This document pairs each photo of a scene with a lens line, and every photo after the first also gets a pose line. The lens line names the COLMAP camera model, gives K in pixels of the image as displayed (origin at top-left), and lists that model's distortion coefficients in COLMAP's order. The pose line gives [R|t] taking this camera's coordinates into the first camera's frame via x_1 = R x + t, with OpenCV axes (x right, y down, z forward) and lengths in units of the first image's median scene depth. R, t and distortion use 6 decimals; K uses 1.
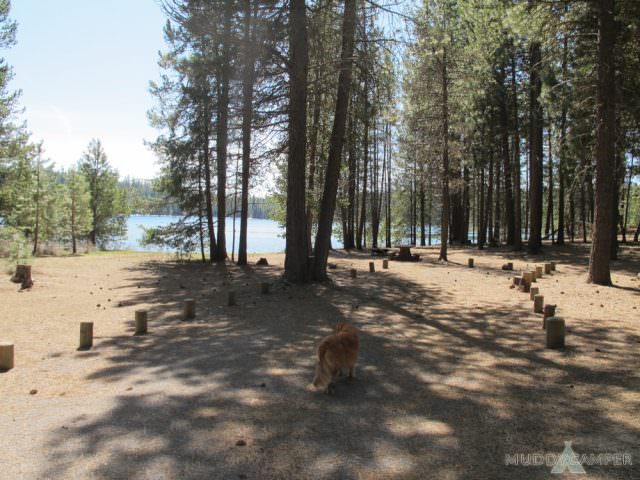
lens RADIAL K [[574.4, 0, 320.0], [0, 574.4, 240.0], [0, 0, 1]] dist [-0.054639, 0.015756]
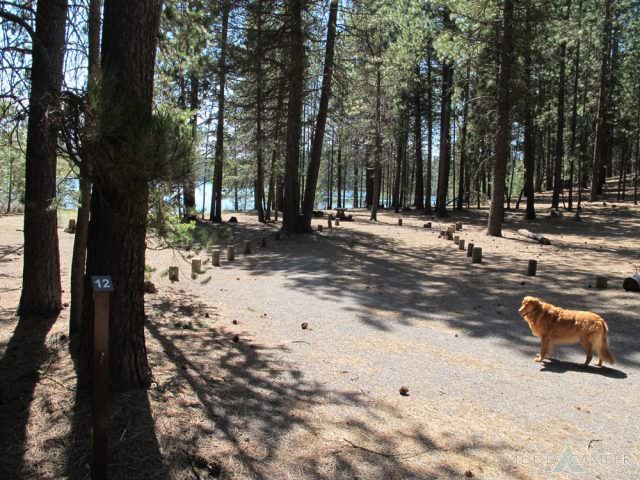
lens RADIAL K [[574.4, 0, 320.0], [0, 574.4, 240.0], [0, 0, 1]] dist [-0.054639, 0.015756]
pose [[0.984078, 0.007549, 0.177574, -0.133985], [-0.019002, 0.997840, 0.062881, 0.000793], [-0.176716, -0.065254, 0.982096, -0.236208]]
